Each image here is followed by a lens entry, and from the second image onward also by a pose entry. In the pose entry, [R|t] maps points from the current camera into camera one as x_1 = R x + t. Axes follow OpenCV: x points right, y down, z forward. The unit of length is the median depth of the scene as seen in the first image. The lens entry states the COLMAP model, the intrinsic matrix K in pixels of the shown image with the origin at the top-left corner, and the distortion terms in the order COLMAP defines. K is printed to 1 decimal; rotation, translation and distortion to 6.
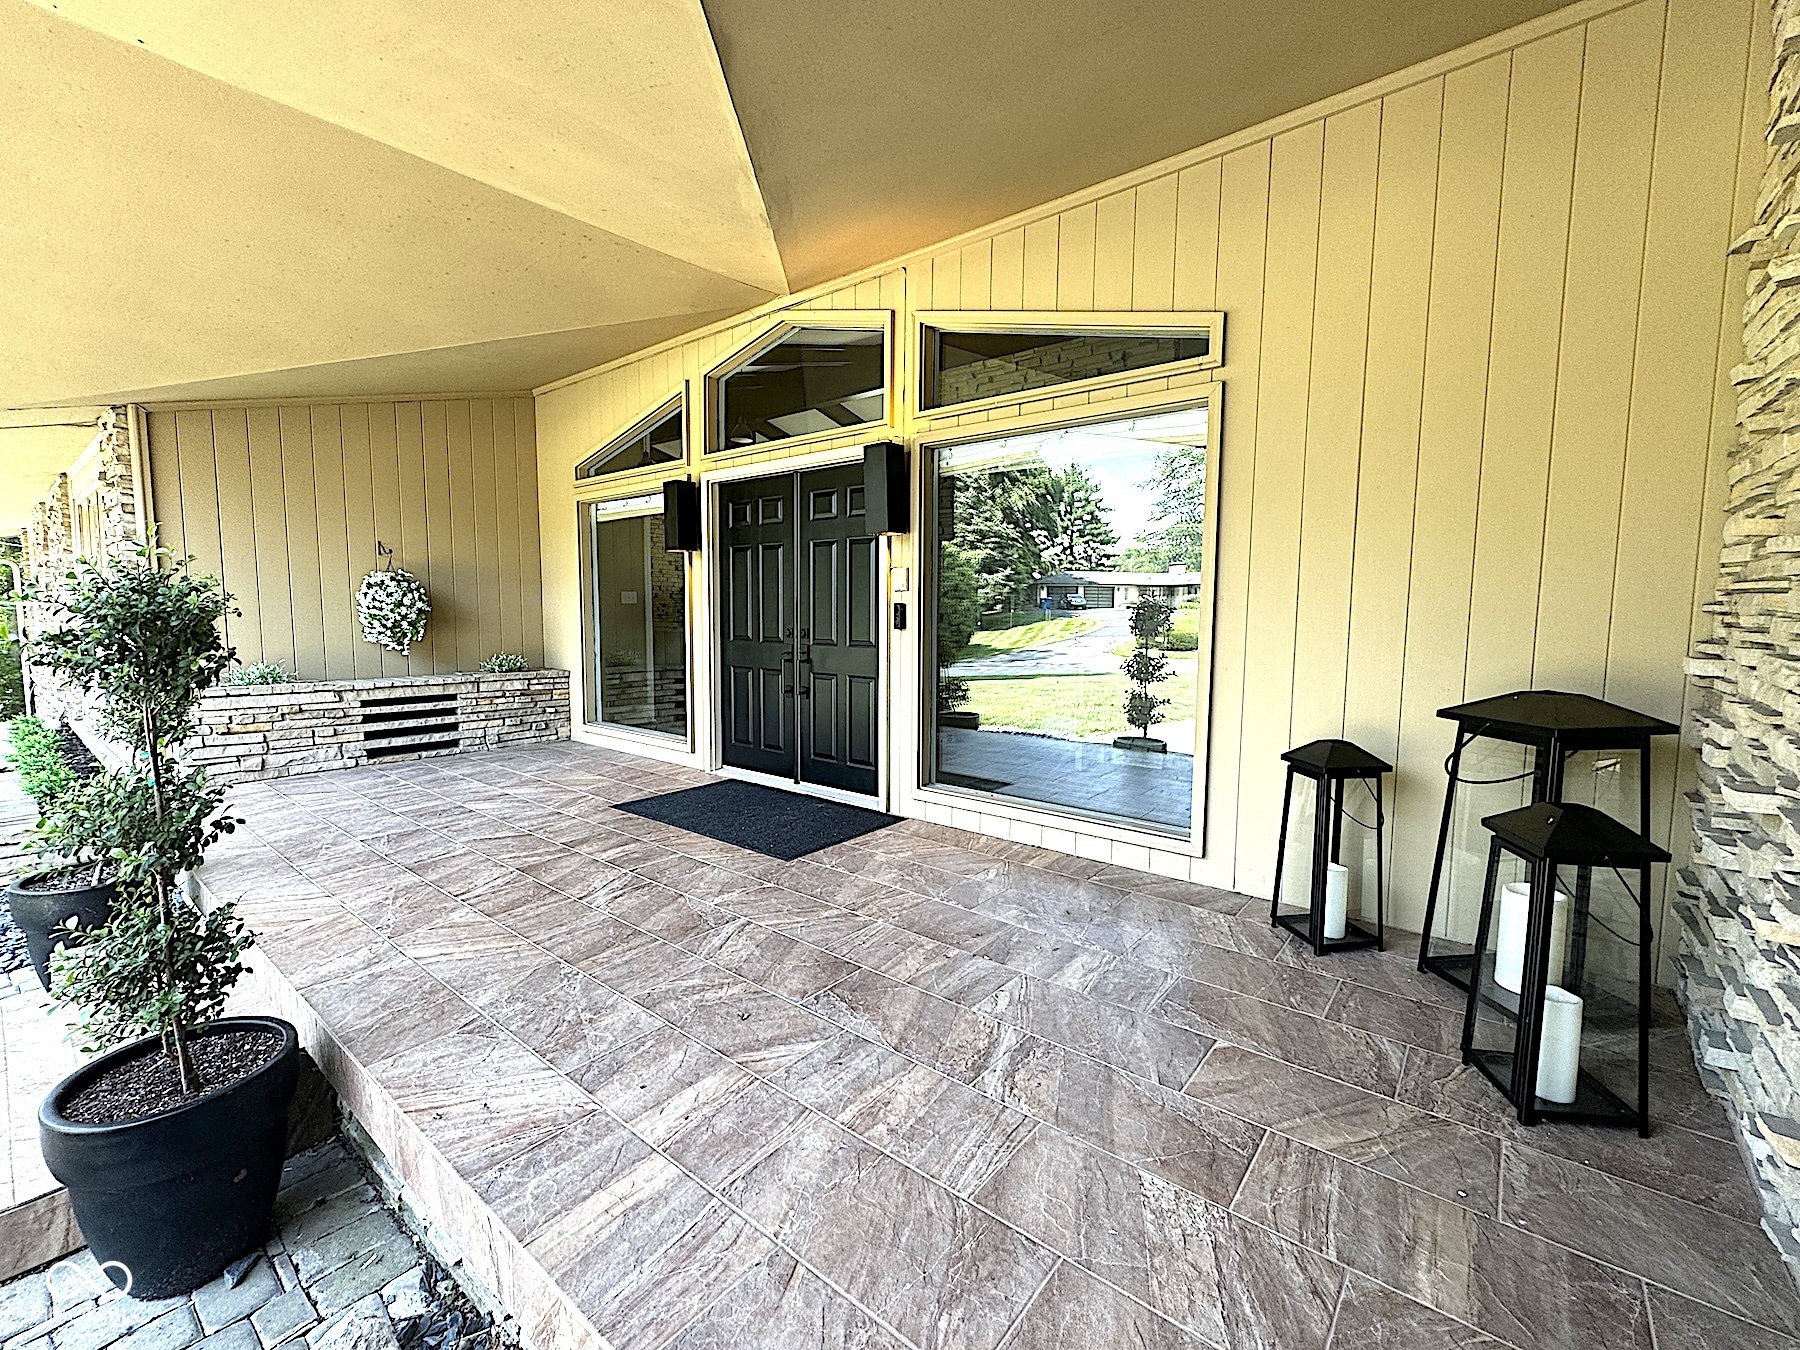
lens RADIAL K [[725.0, 0, 900.0], [0, 725.0, 677.7], [0, 0, 1]] dist [-0.004153, 0.000250]
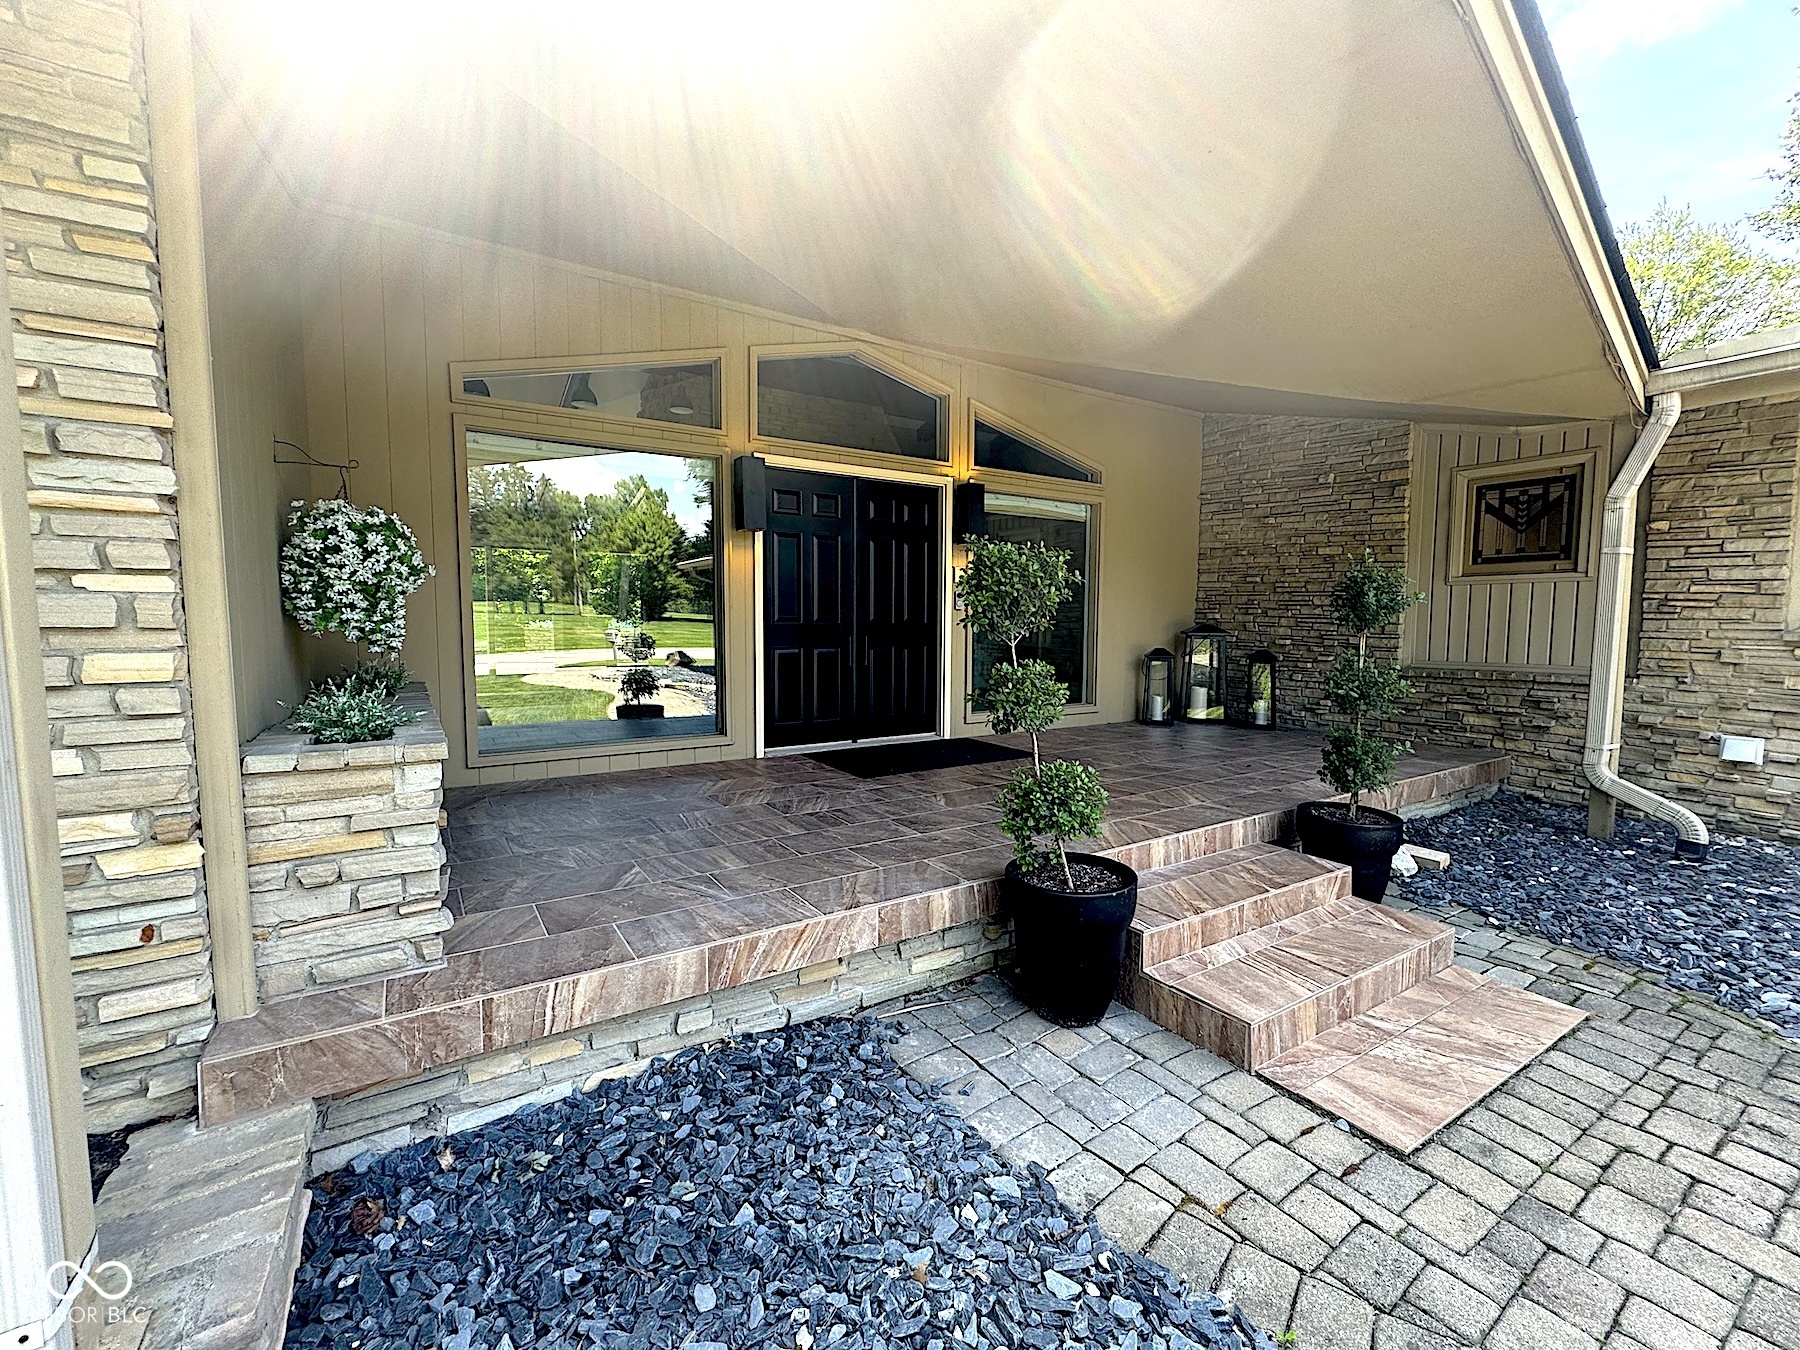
lens RADIAL K [[725.0, 0, 898.1], [0, 725.0, 672.9], [0, 0, 1]] dist [-0.004153, 0.000250]
pose [[0.324355, -0.072881, 0.943123, -1.421164], [0.081207, 0.995492, 0.048999, -0.017244], [-0.942443, 0.060695, 0.328812, 0.646759]]
